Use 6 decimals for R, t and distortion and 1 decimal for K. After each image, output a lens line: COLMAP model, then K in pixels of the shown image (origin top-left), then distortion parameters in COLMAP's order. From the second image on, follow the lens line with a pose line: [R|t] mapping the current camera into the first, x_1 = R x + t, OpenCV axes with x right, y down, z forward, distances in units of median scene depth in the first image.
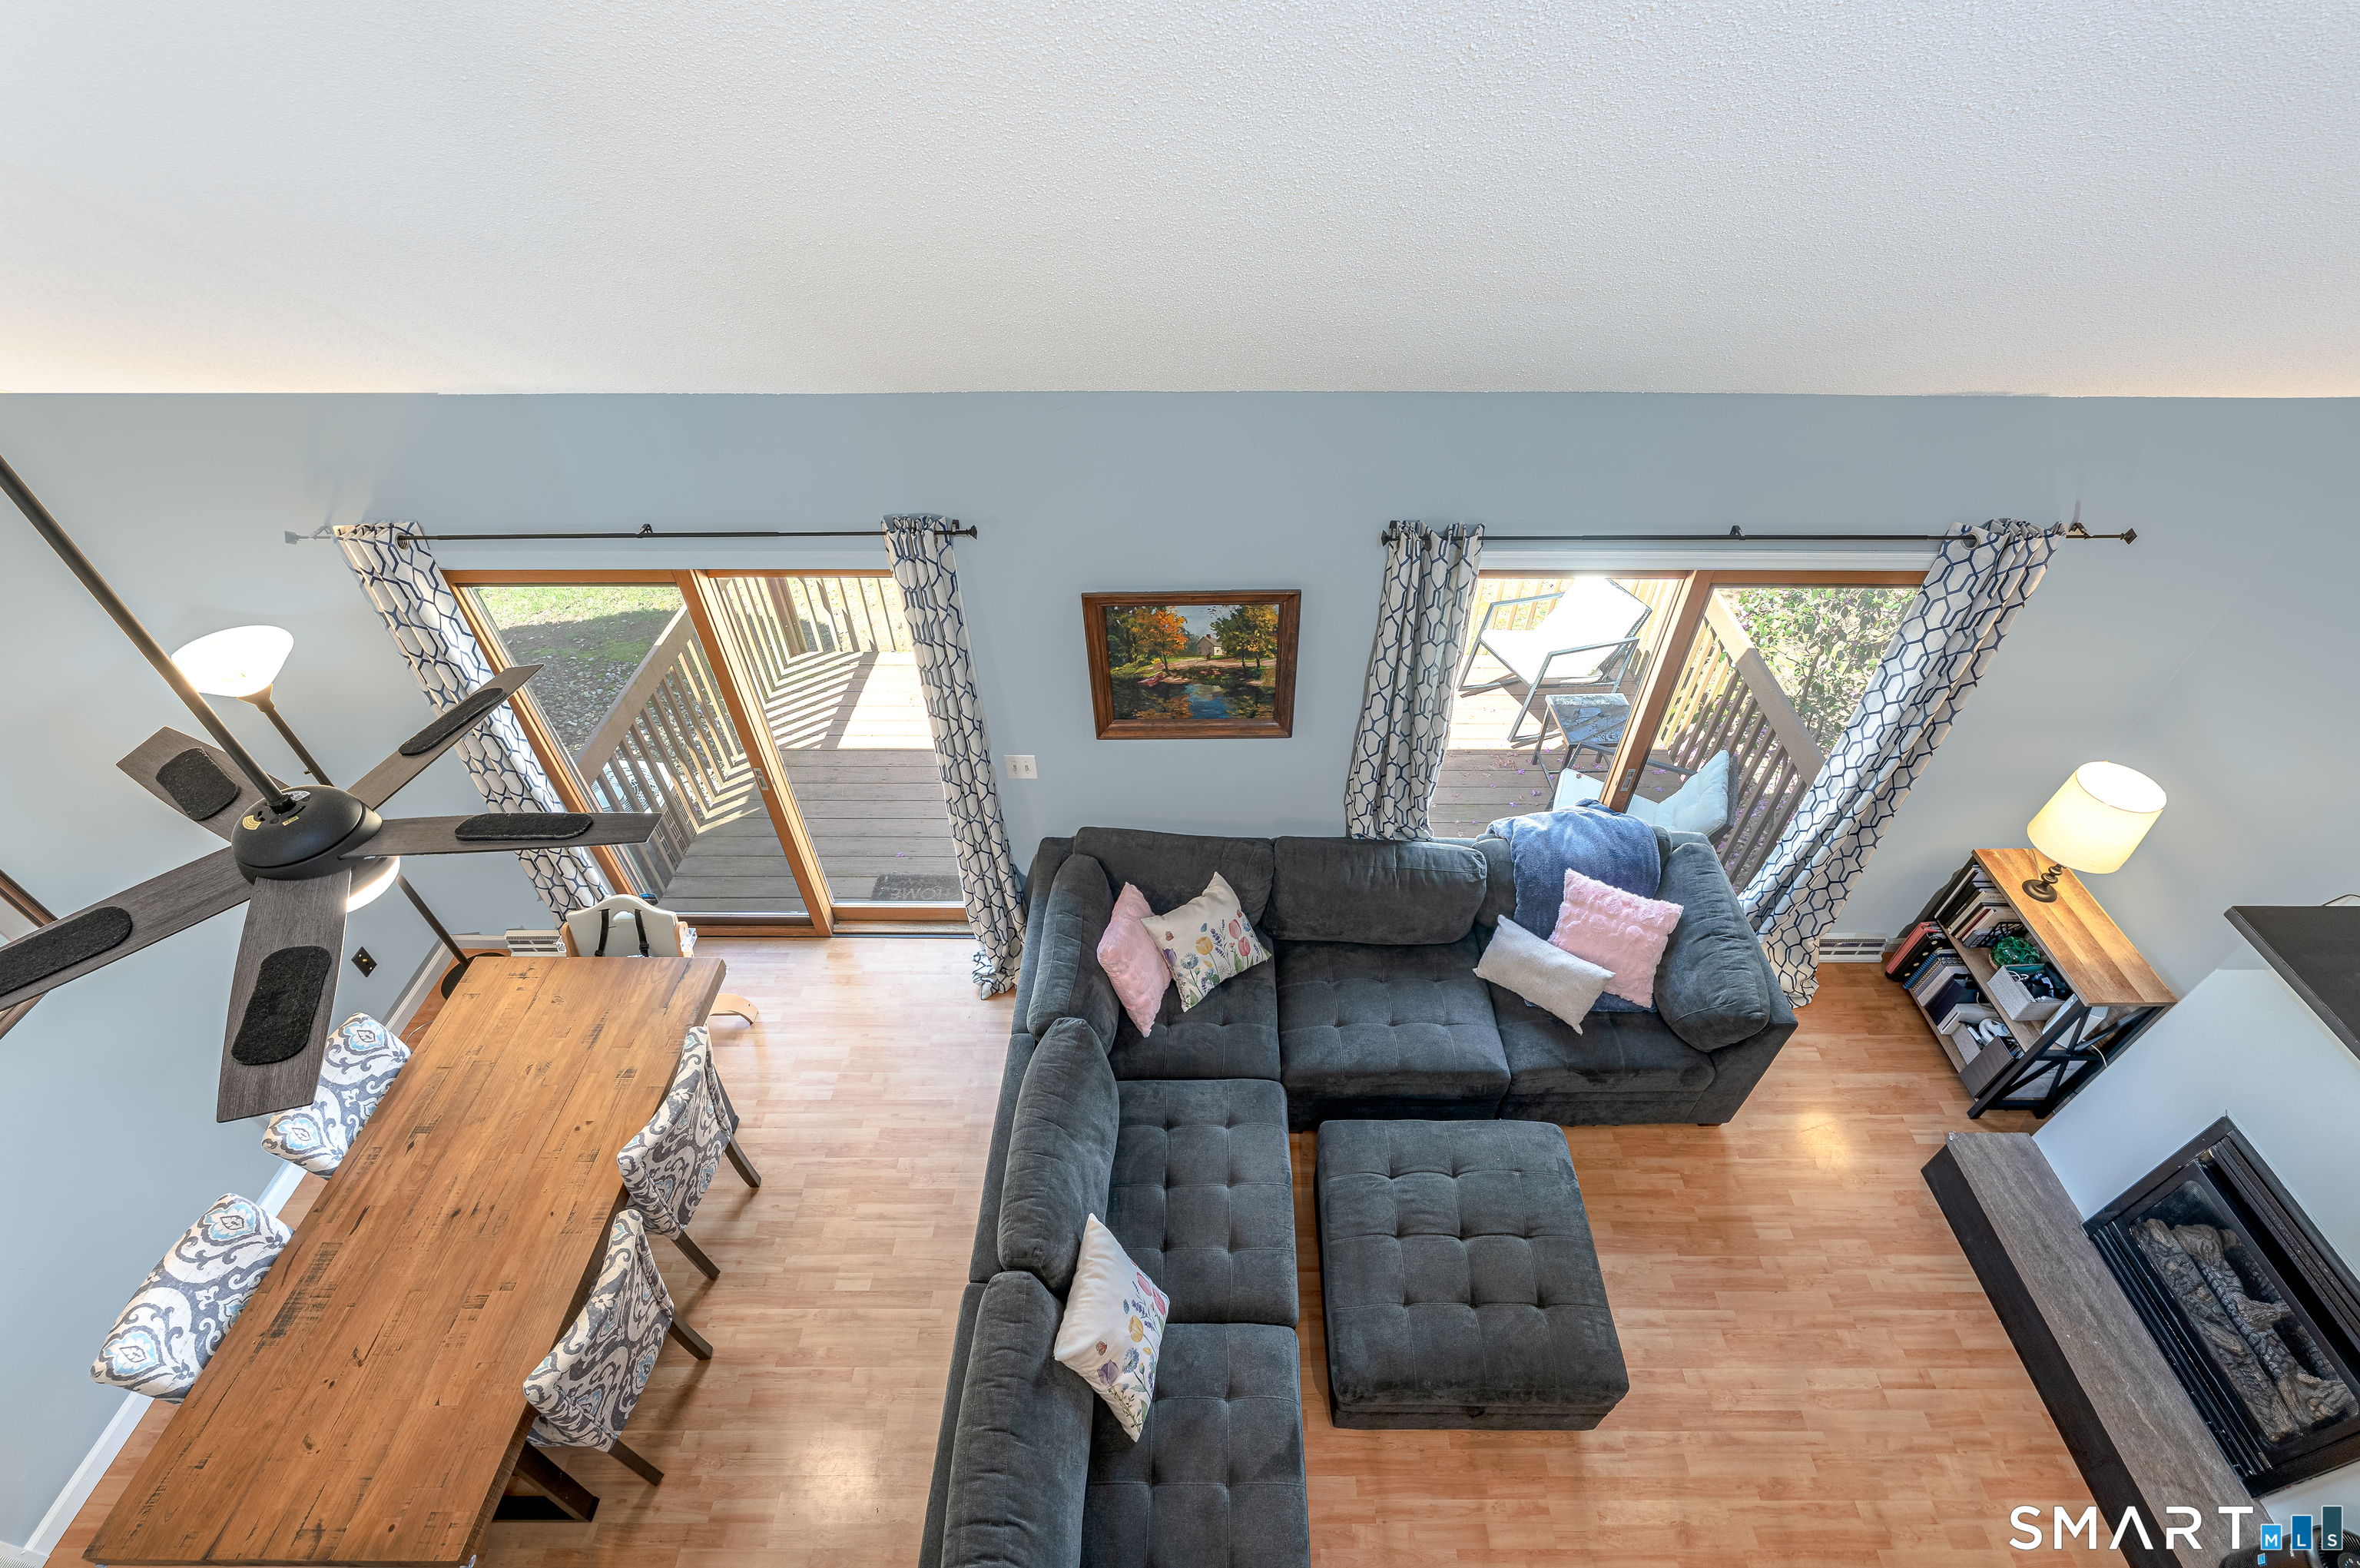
lens RADIAL K [[1006.3, 0, 1180.0], [0, 1006.3, 784.0], [0, 0, 1]] dist [-0.001071, -0.008460]
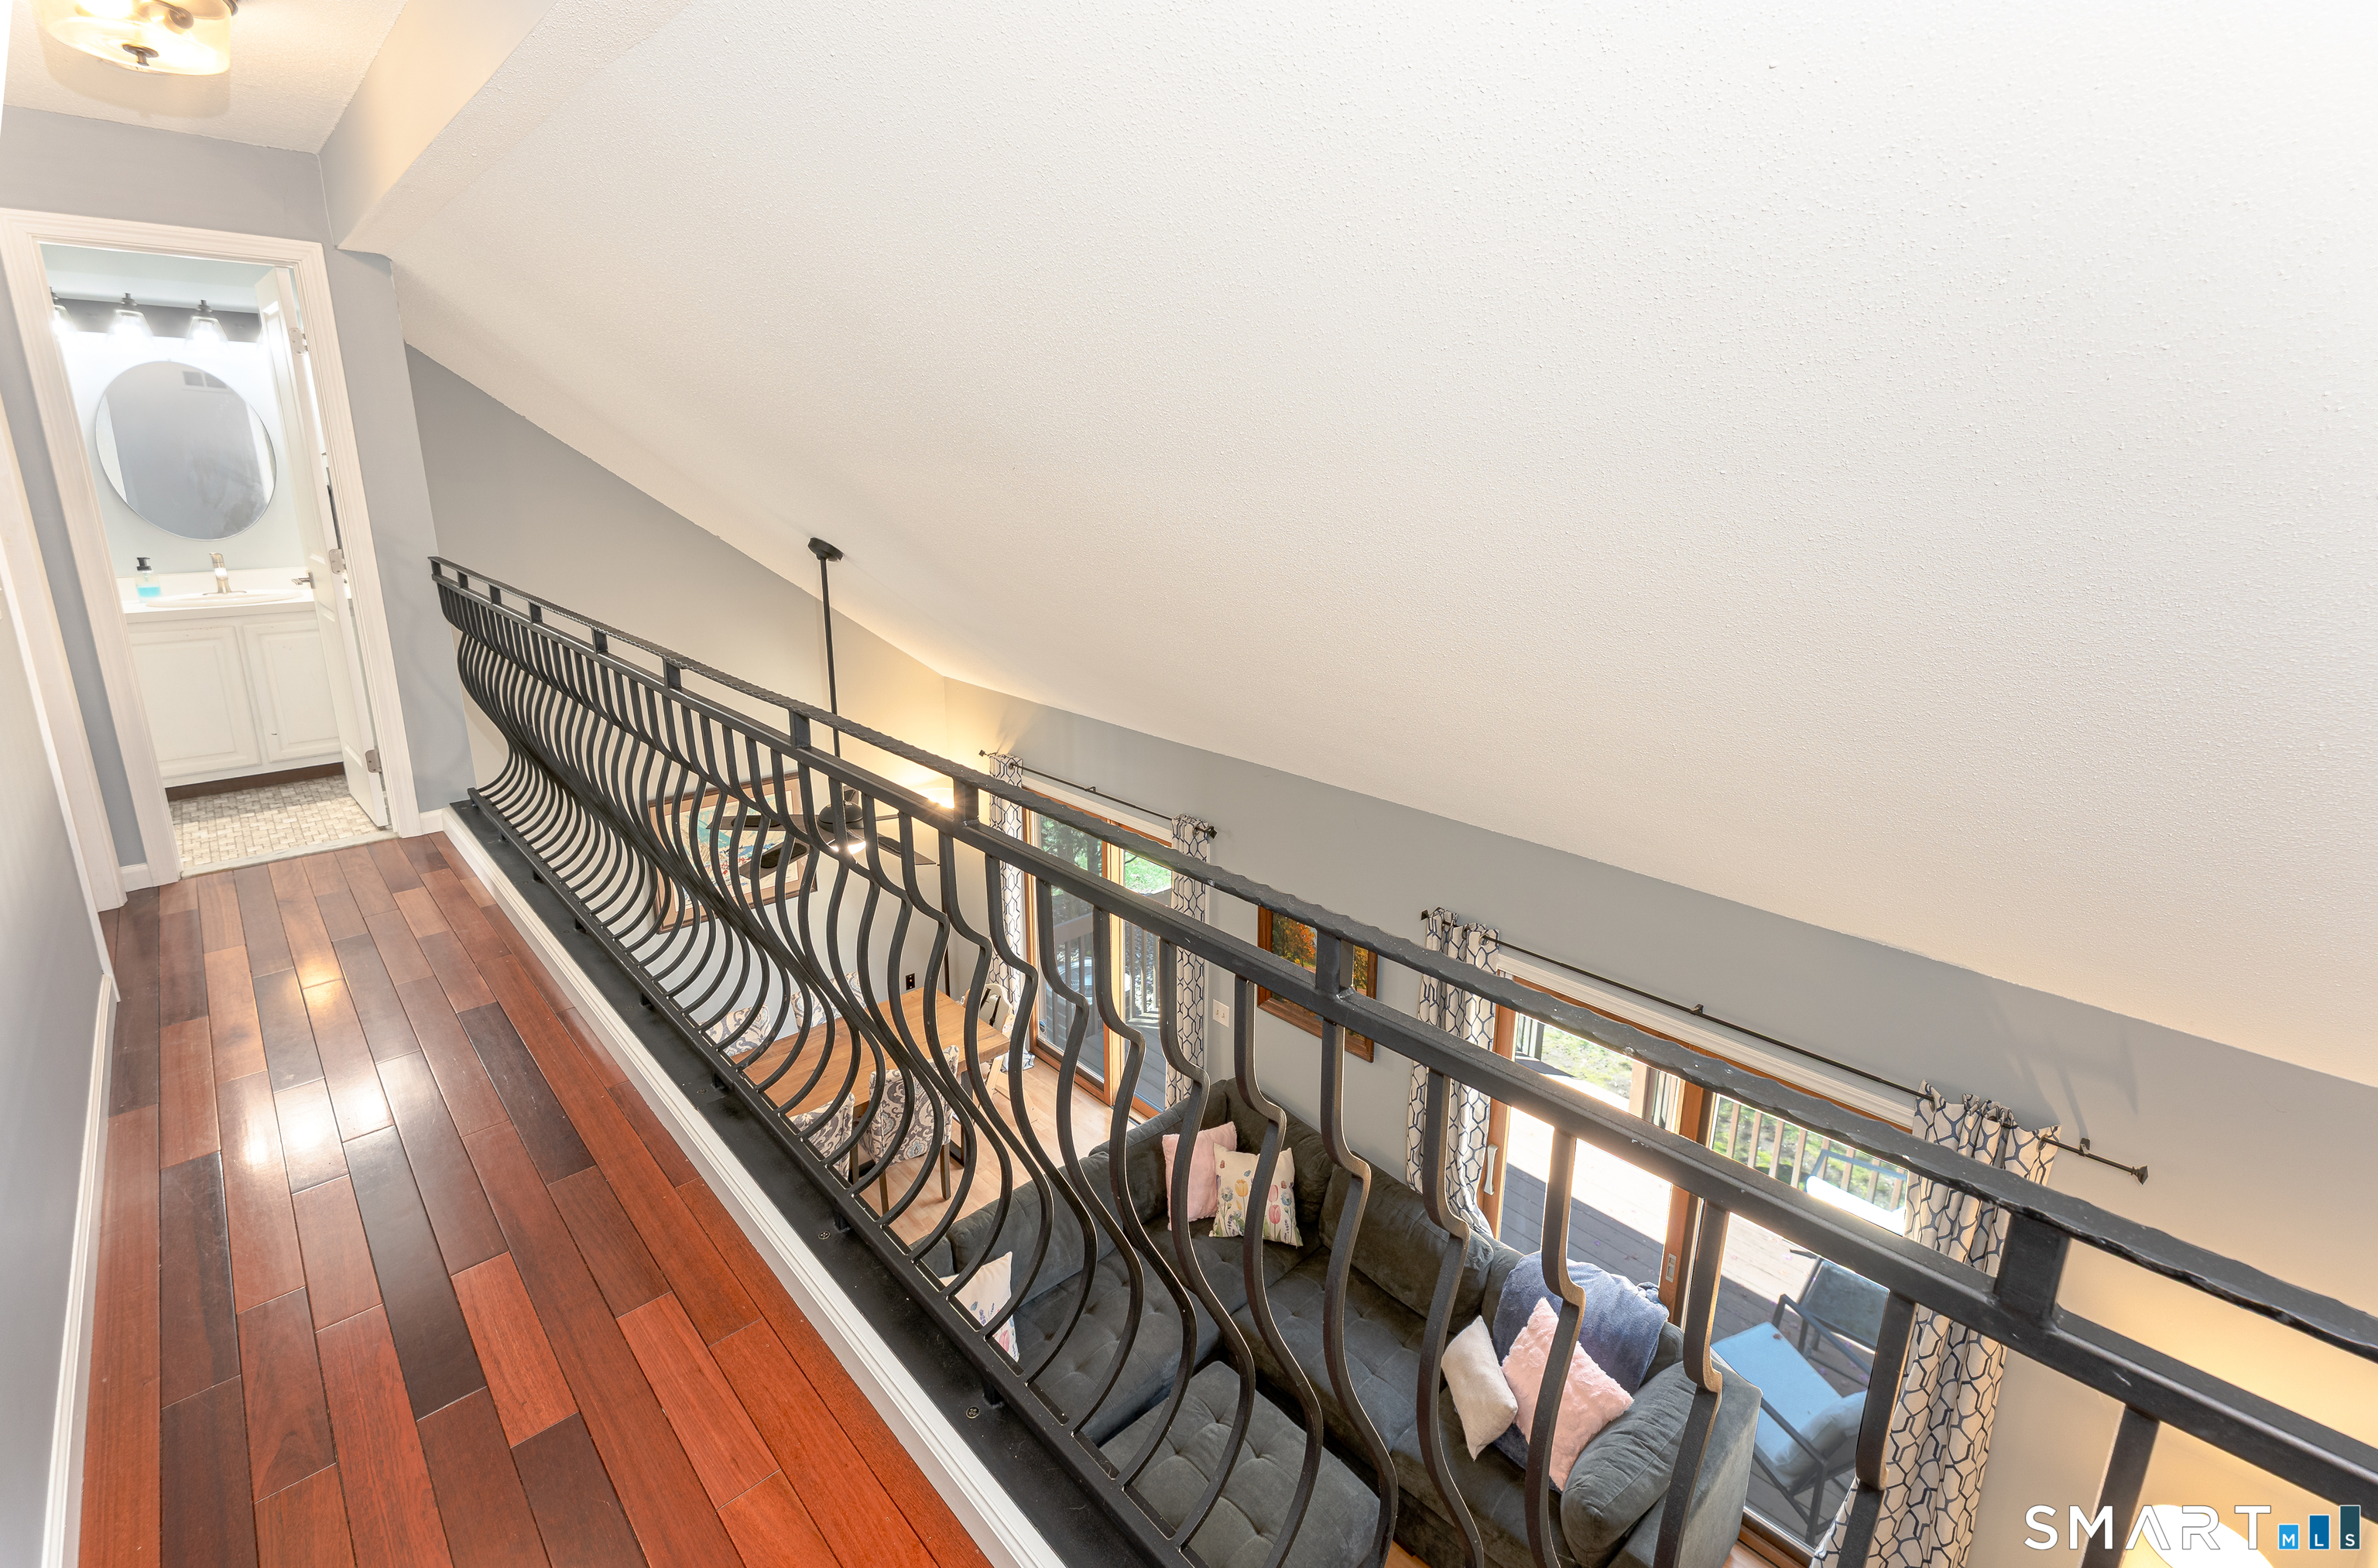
lens RADIAL K [[1026.3, 0, 1189.3], [0, 1026.3, 735.8], [0, 0, 1]] dist [-0.000315, 0.000017]
pose [[0.697799, 0.192970, -0.689811, 0.799402], [-0.496973, 0.823959, -0.272231, 0.082695], [0.515843, 0.532780, 0.670859, -0.201700]]
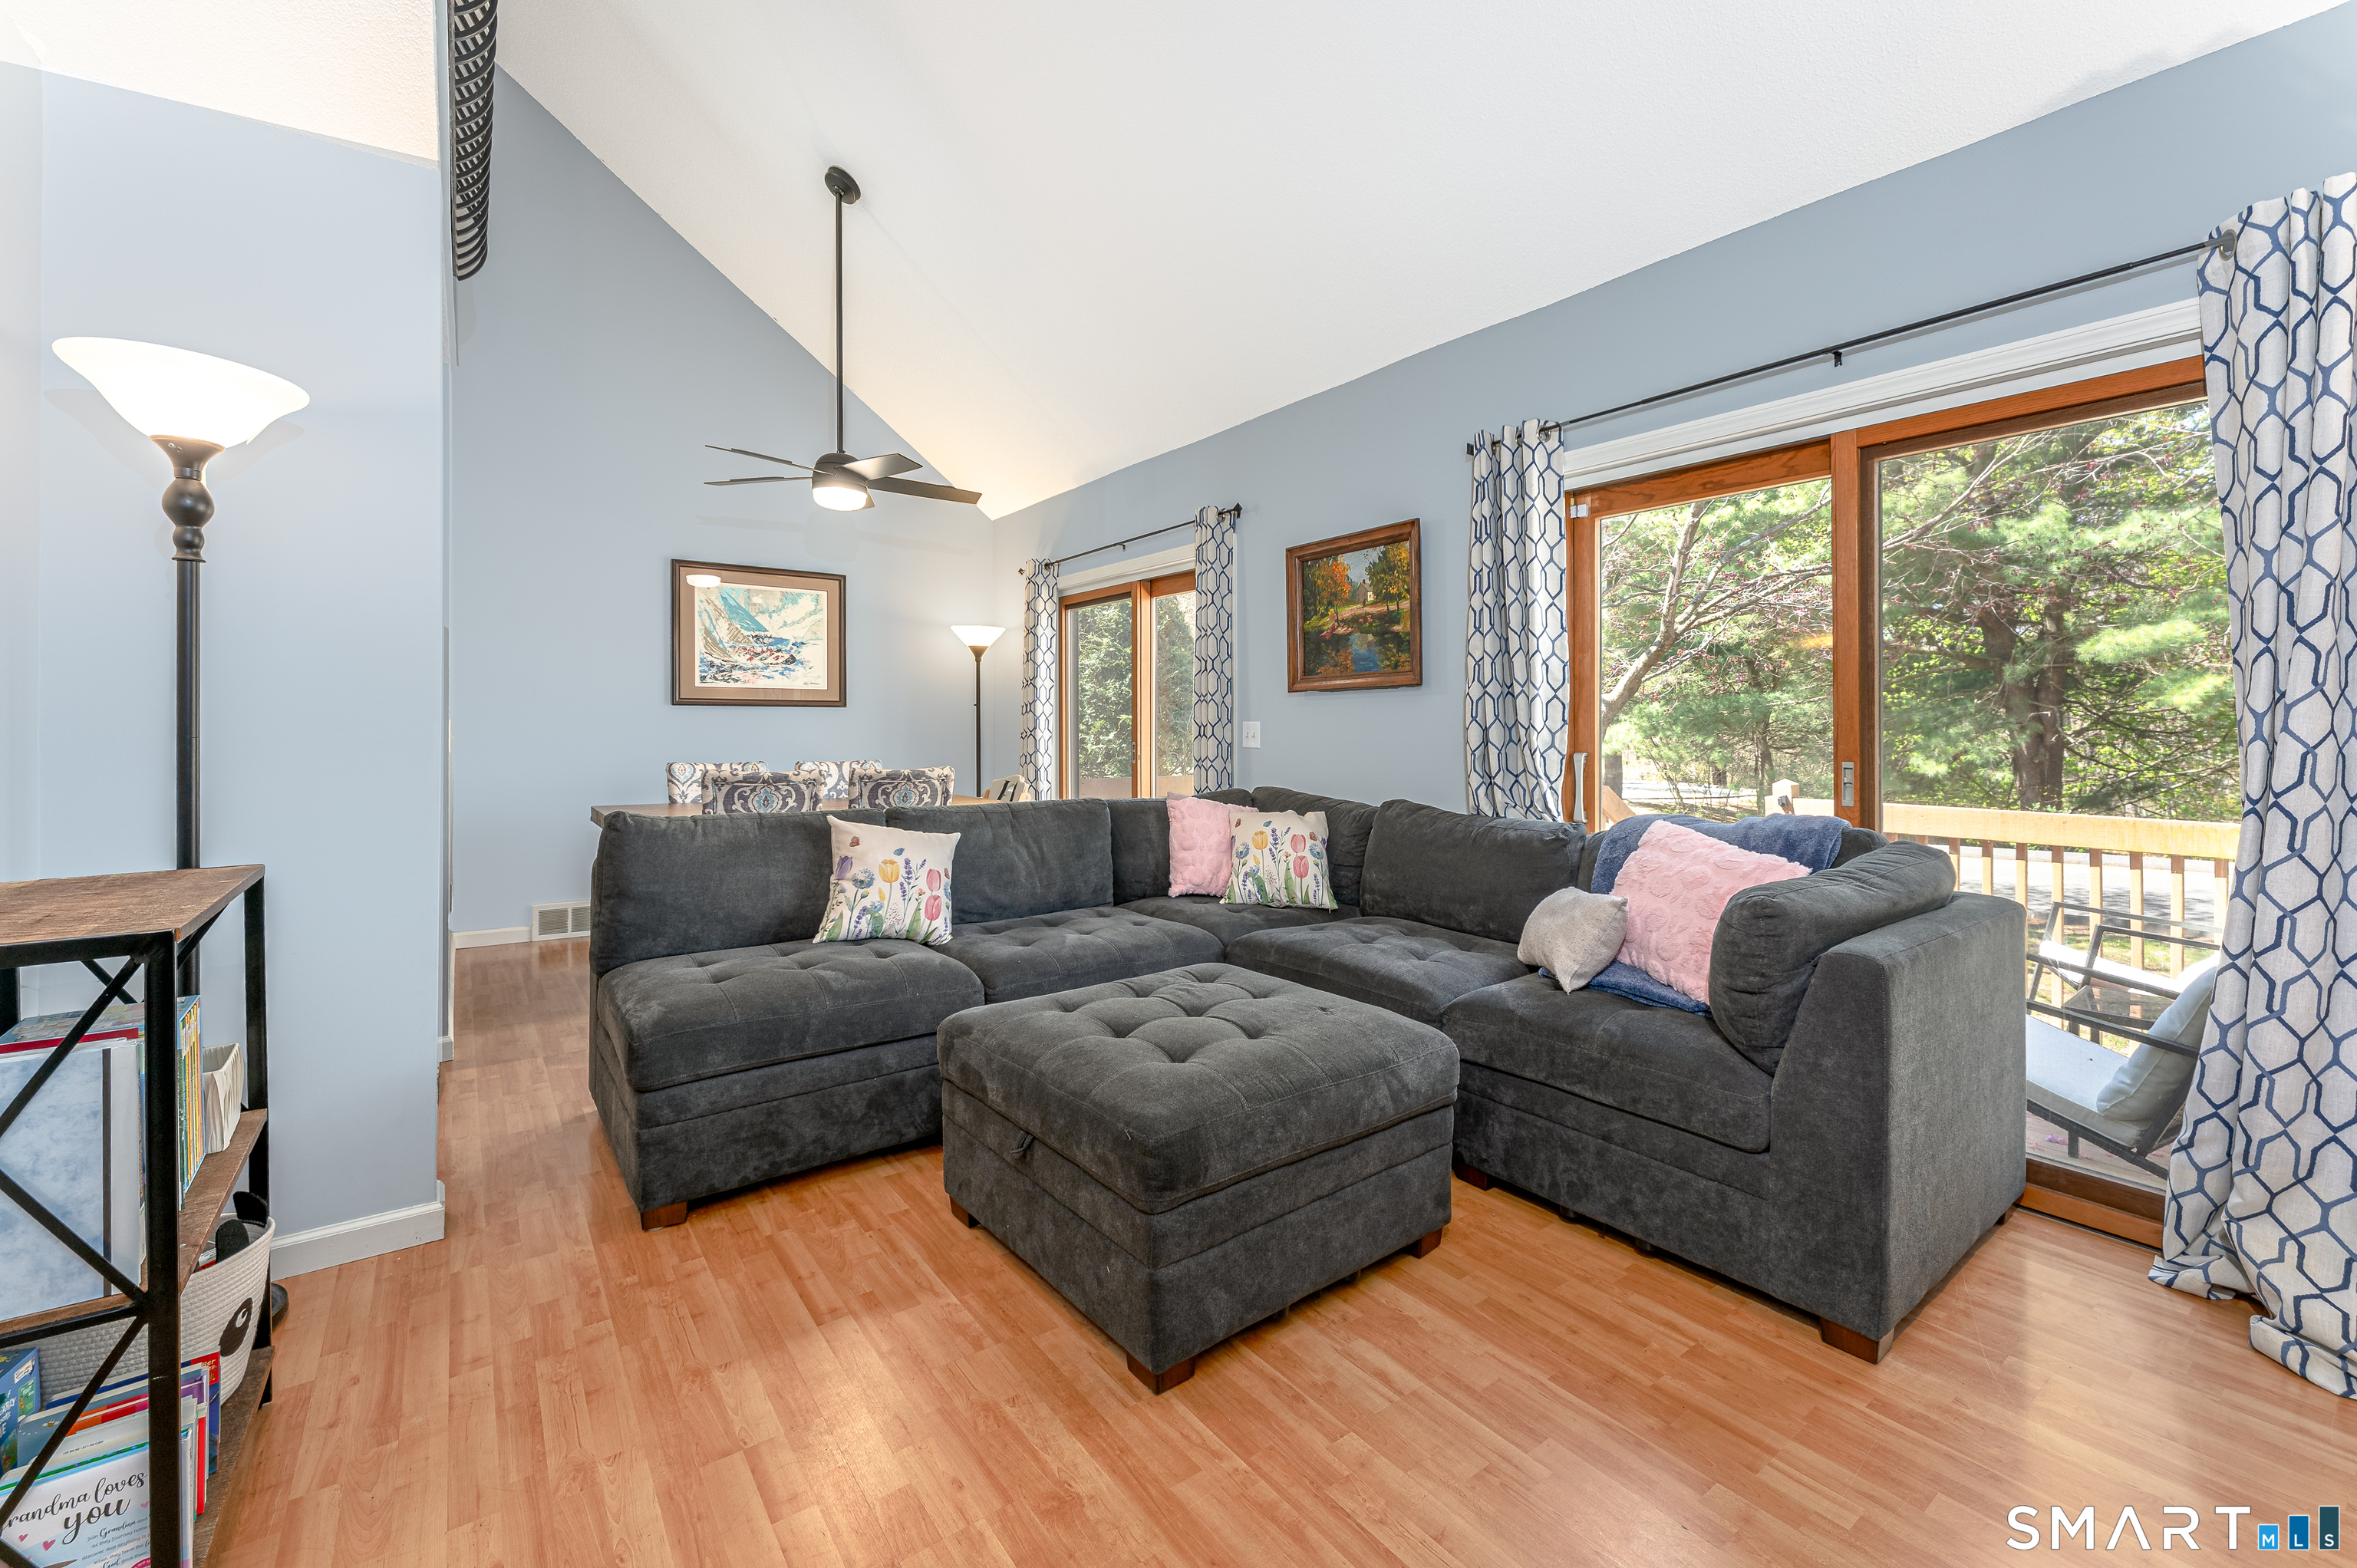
lens RADIAL K [[949.5, 0, 1183.1], [0, 949.5, 727.3], [0, 0, 1]] dist [0.007966, 0.000109]
pose [[0.611343, 0.020845, -0.791091, 0.770690], [-0.541624, 0.739859, -0.399063, 0.529756], [0.576978, 0.672439, 0.463598, 0.470151]]
